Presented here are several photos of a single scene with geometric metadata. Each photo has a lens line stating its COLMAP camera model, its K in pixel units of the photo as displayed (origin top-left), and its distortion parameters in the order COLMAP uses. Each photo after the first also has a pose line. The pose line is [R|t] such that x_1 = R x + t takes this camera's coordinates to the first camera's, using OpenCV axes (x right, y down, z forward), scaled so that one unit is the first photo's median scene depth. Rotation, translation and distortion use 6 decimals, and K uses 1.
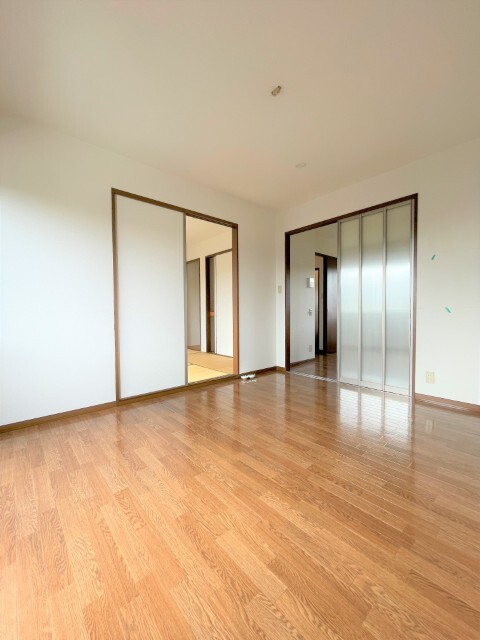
lens RADIAL K [[260.4, 0, 240.0], [0, 260.4, 320.0], [0, 0, 1]] dist [-0.001354, -0.000201]
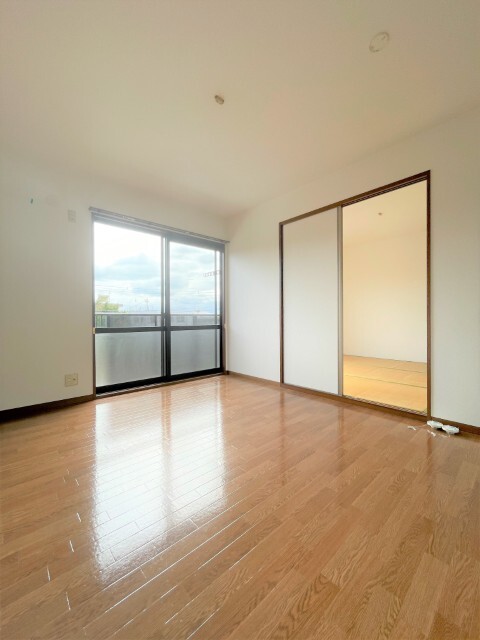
lens RADIAL K [[258.9, 0, 240.0], [0, 258.9, 320.0], [0, 0, 1]] dist [0.000205, -0.000064]
pose [[0.010037, 0.016331, -0.999816, 1.511727], [-0.023708, 0.999589, 0.016089, -0.039243], [0.999669, 0.023542, 0.010420, 1.403278]]
